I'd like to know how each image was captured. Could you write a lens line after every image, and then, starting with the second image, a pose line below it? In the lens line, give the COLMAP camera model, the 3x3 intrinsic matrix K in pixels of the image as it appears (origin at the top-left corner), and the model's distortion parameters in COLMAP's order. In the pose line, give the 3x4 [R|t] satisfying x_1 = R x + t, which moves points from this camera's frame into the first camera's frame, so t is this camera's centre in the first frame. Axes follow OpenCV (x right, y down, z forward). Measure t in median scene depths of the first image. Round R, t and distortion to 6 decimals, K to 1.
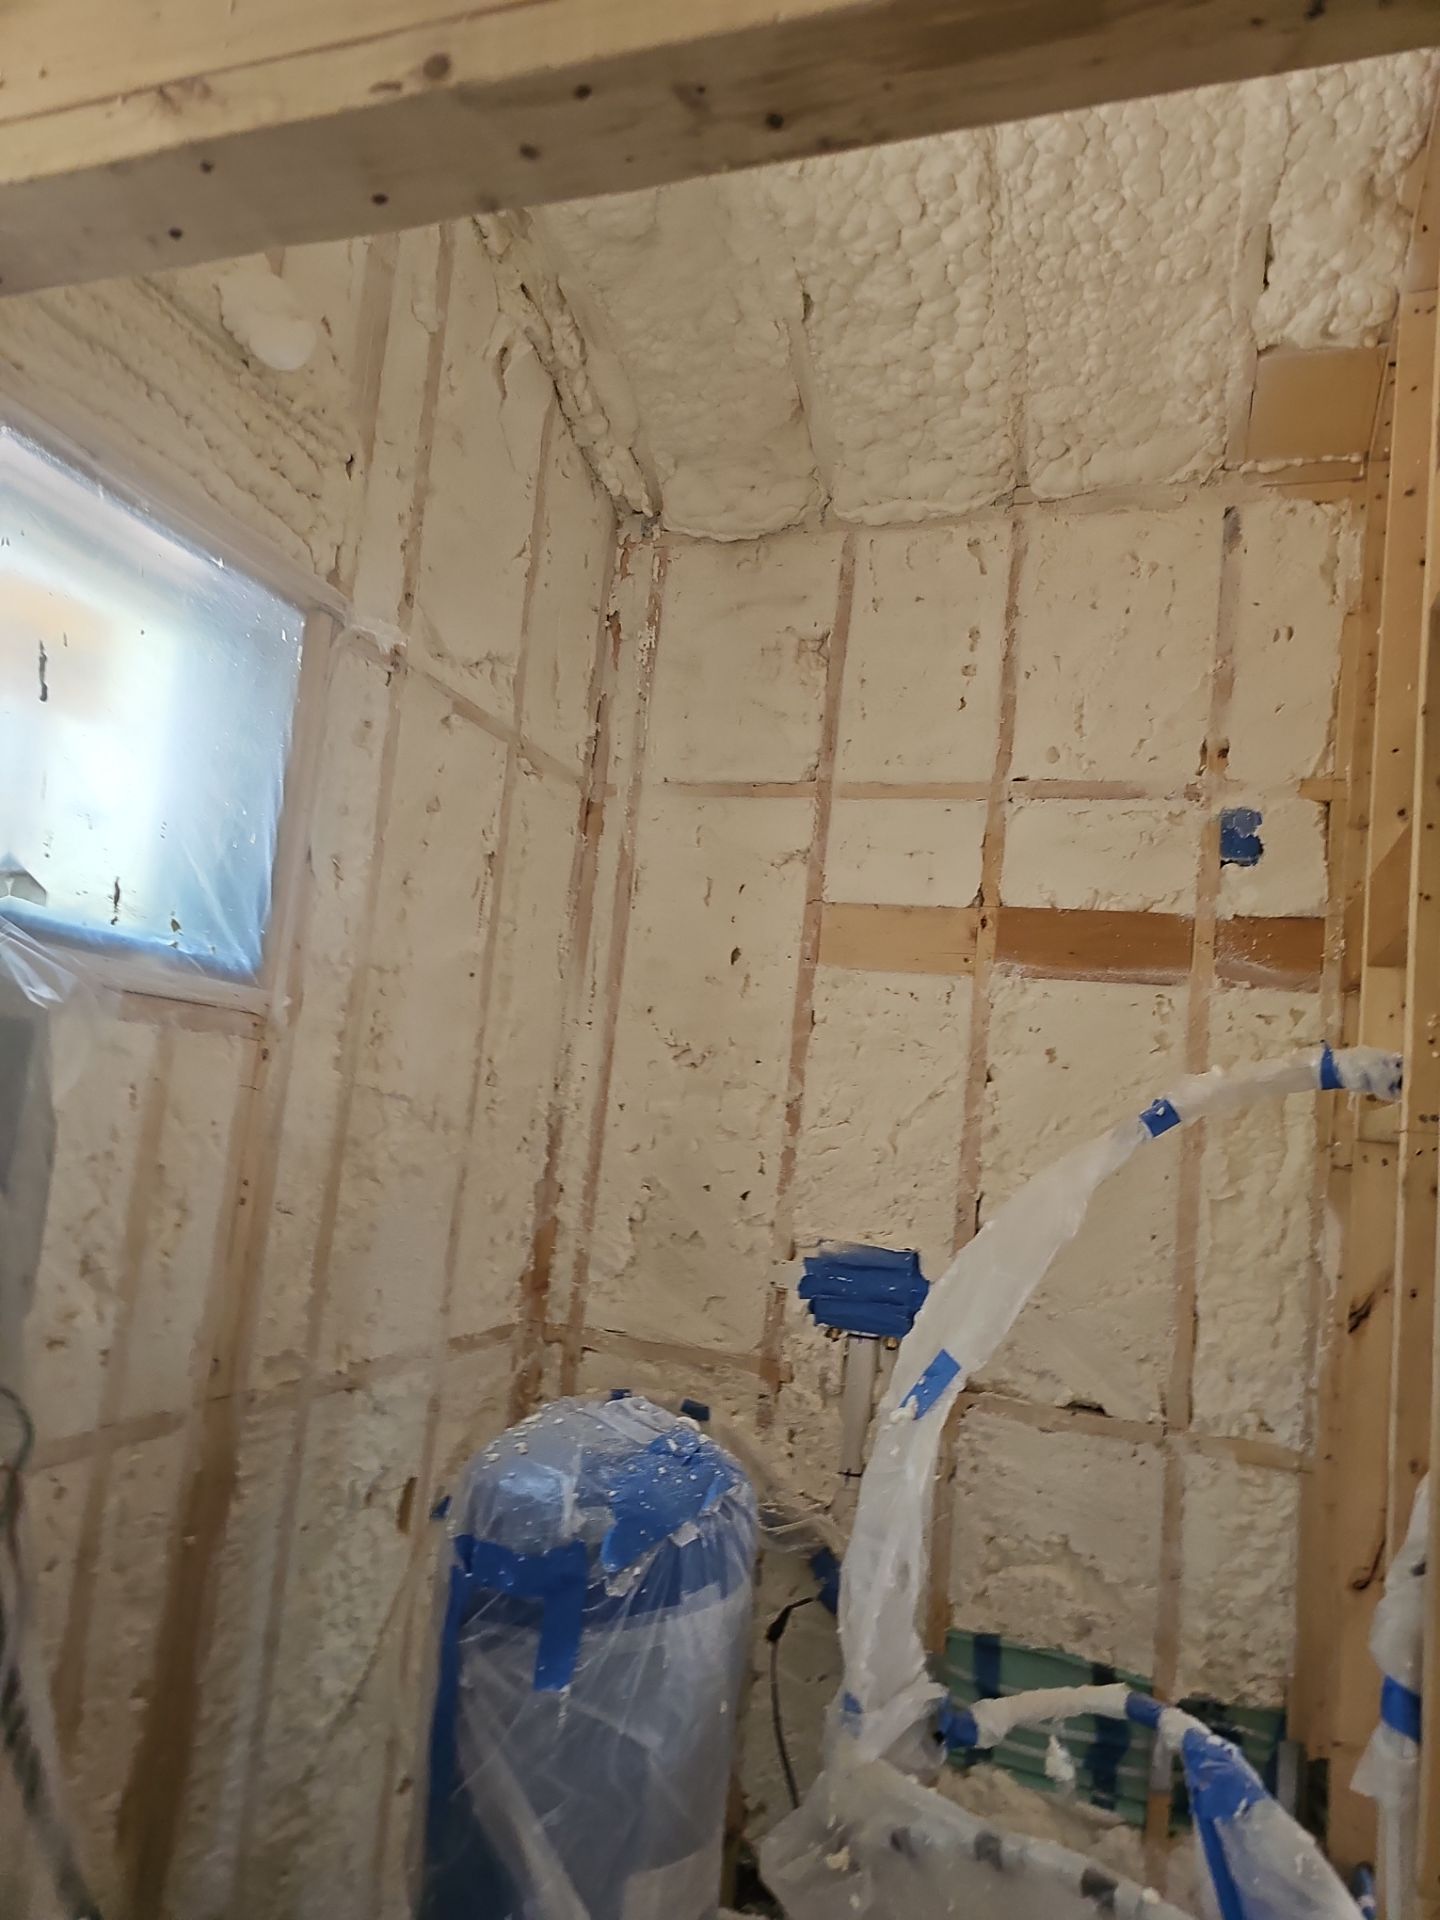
lens RADIAL K [[1284.1, 0, 717.8], [0, 1284.1, 965.8], [0, 0, 1]] dist [0.050559, -0.036295]
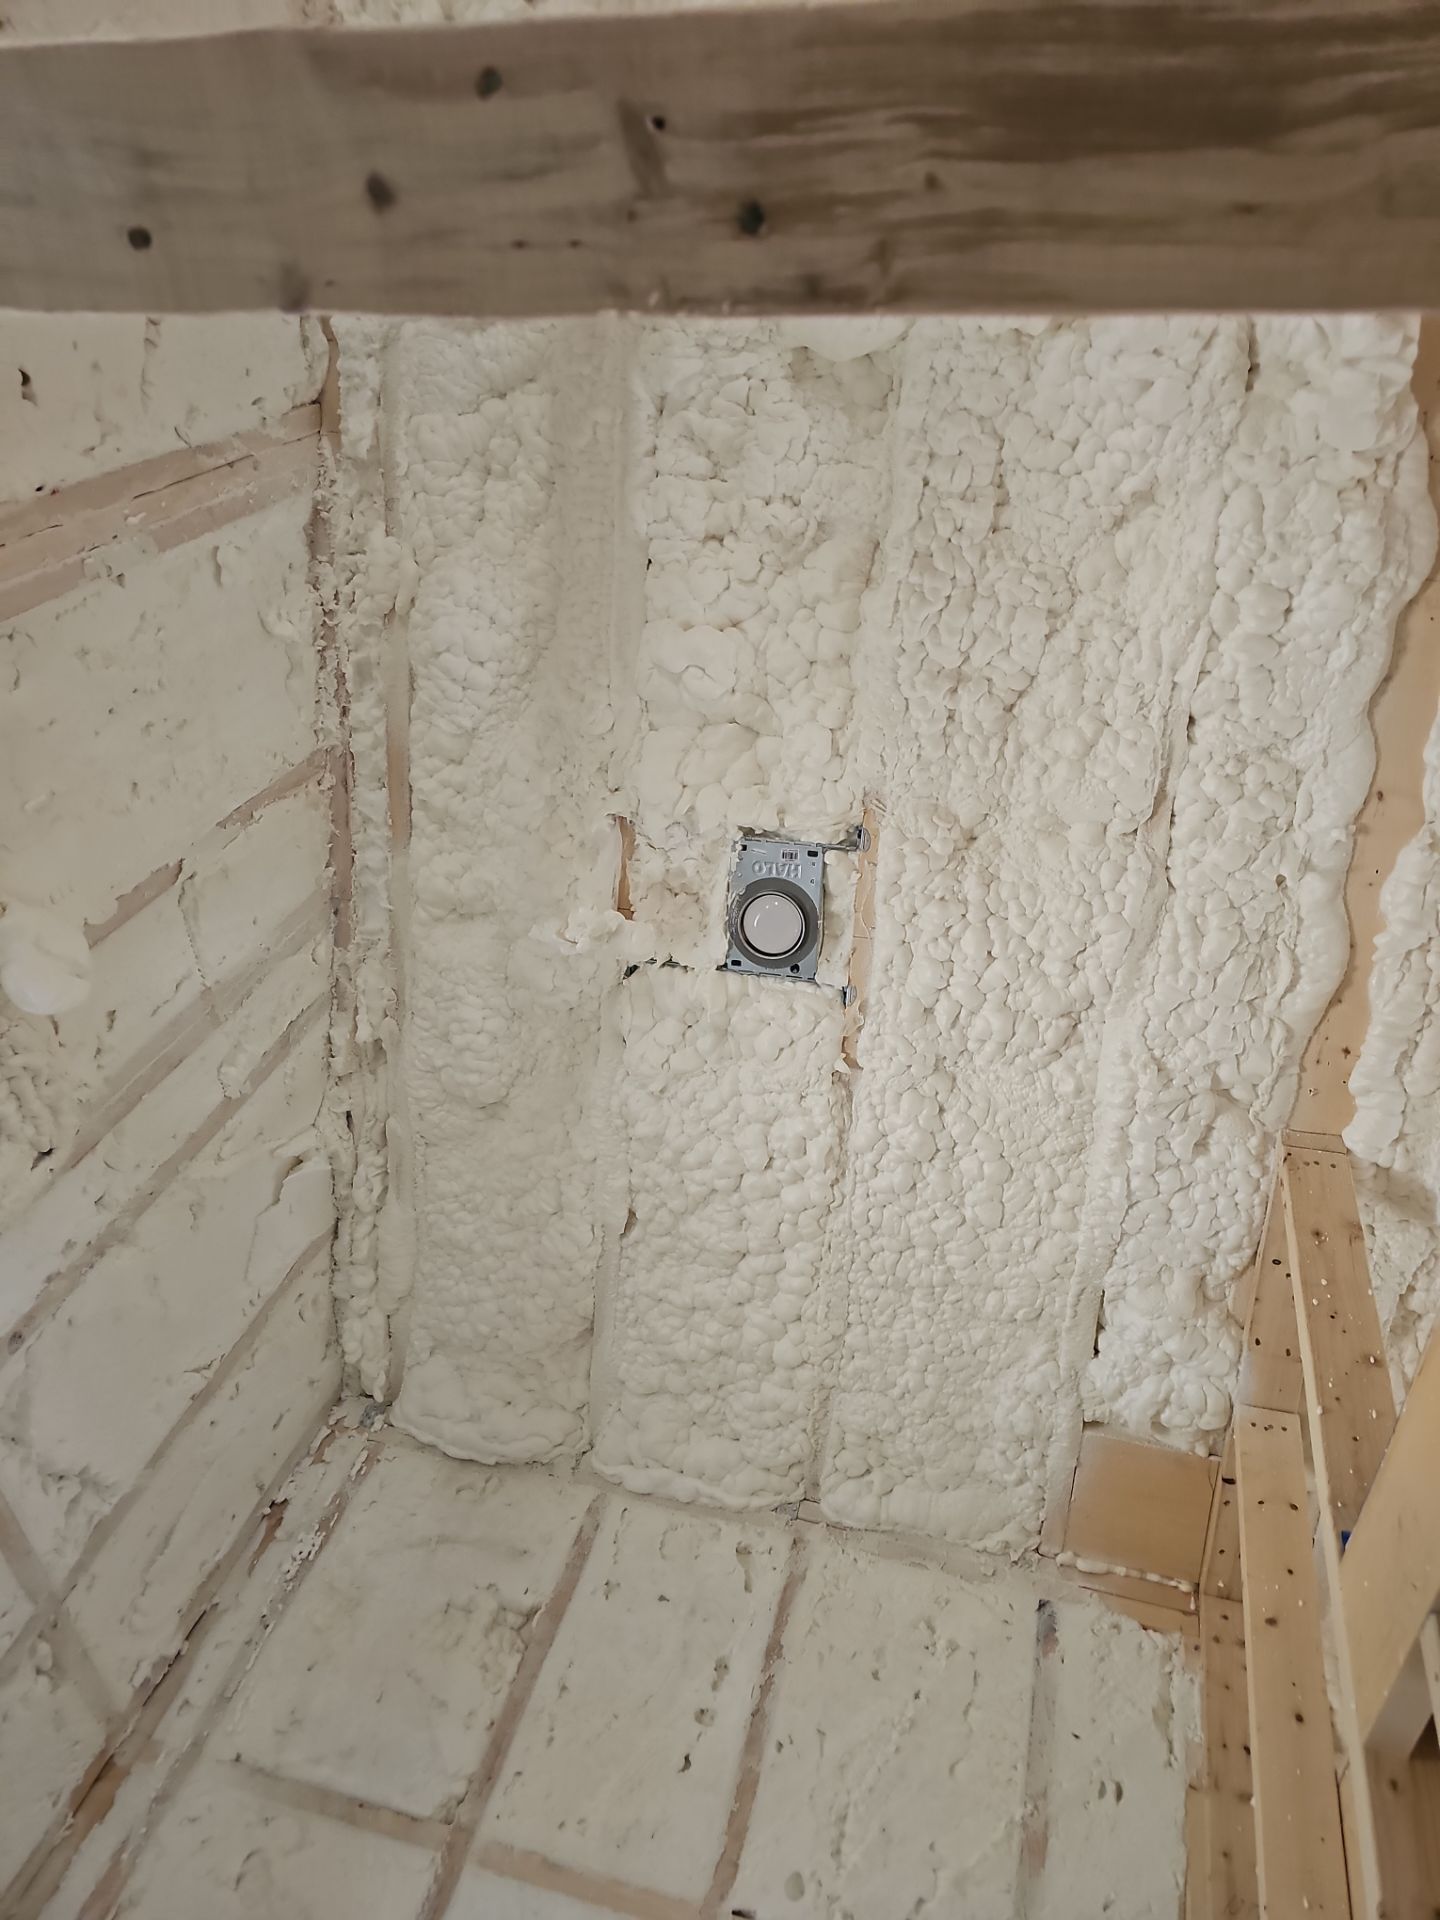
lens RADIAL K [[1284.1, 0, 723.8], [0, 1284.1, 956.3], [0, 0, 1]] dist [0.050559, -0.036295]
pose [[0.939763, 0.340204, 0.033280, 0.035875], [-0.212316, 0.657233, -0.723164, 0.019715], [-0.267896, 0.672537, 0.689874, 0.211387]]
